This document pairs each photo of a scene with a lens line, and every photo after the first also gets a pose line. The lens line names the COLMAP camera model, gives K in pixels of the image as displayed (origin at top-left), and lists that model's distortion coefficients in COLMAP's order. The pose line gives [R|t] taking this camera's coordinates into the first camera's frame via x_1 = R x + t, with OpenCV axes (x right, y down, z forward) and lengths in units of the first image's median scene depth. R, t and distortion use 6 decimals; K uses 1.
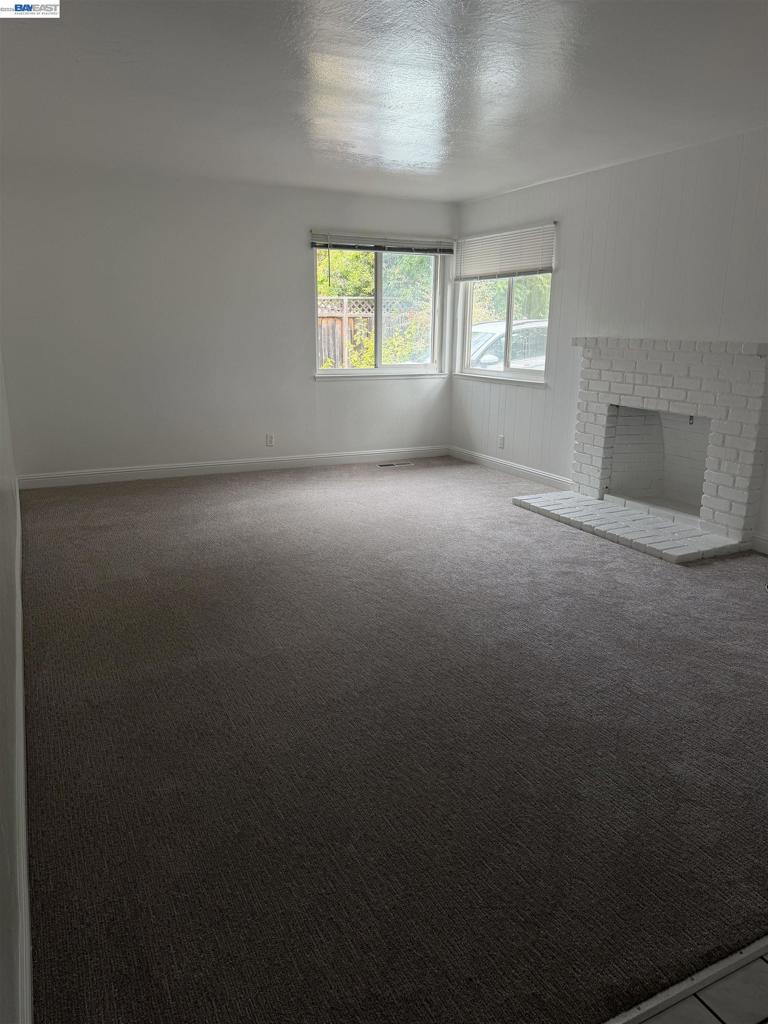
lens RADIAL K [[706.5, 0, 384.0], [0, 706.5, 512.0], [0, 0, 1]] dist [0.057964, -0.005024]
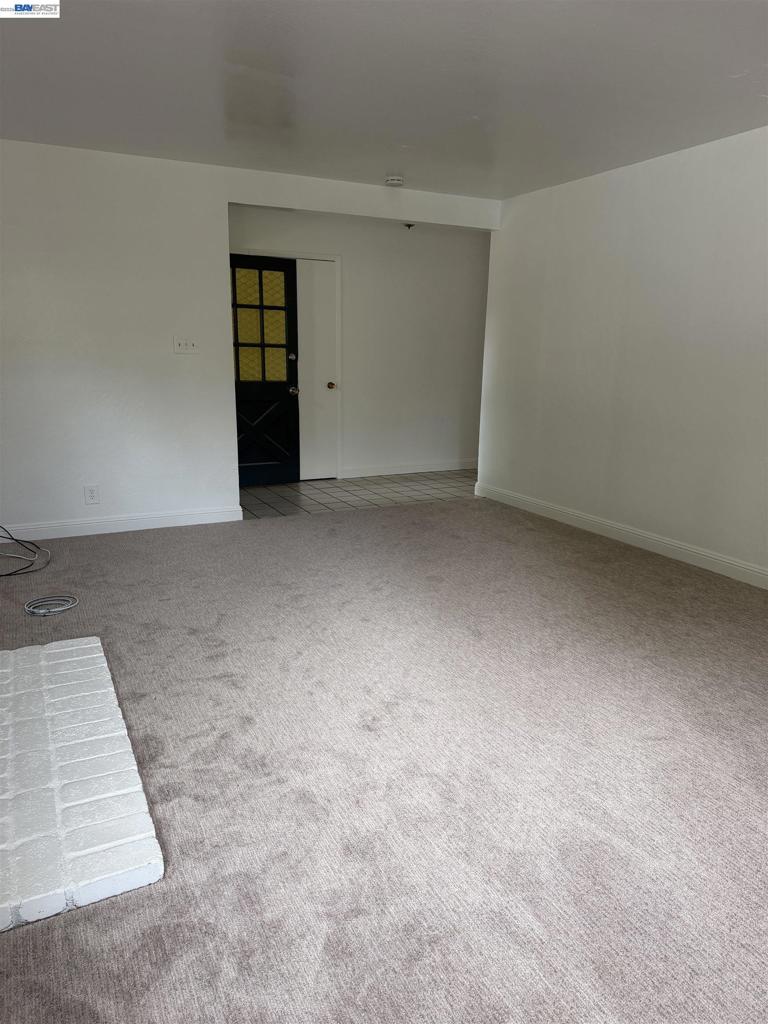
lens RADIAL K [[706.5, 0, 384.0], [0, 706.5, 512.0], [0, 0, 1]] dist [0.057964, -0.005024]
pose [[-0.999869, -0.016111, 0.001688, 0.079165], [-0.013374, 0.879821, 0.475118, -0.333319], [-0.009140, 0.475033, -0.879921, 1.263523]]
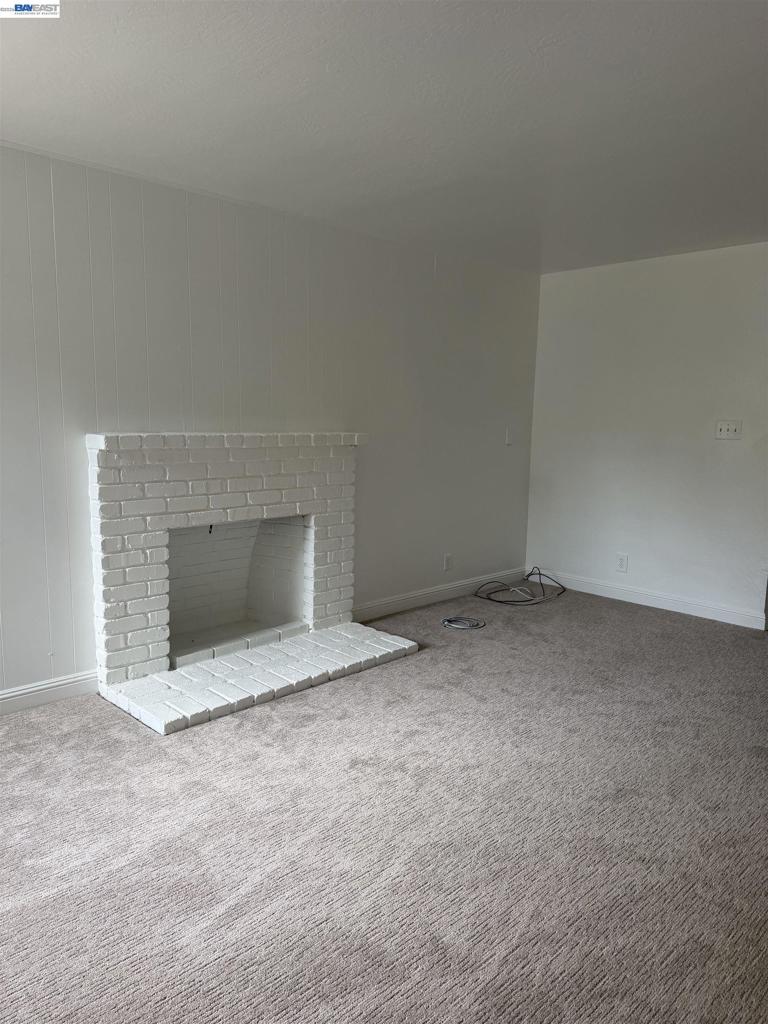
lens RADIAL K [[706.5, 0, 384.0], [0, 706.5, 512.0], [0, 0, 1]] dist [0.057964, -0.005024]
pose [[-0.306824, -0.140349, 0.941361, -0.382369], [0.228936, 0.949145, 0.216129, -0.266743], [-0.923822, 0.281825, -0.259090, 0.981115]]
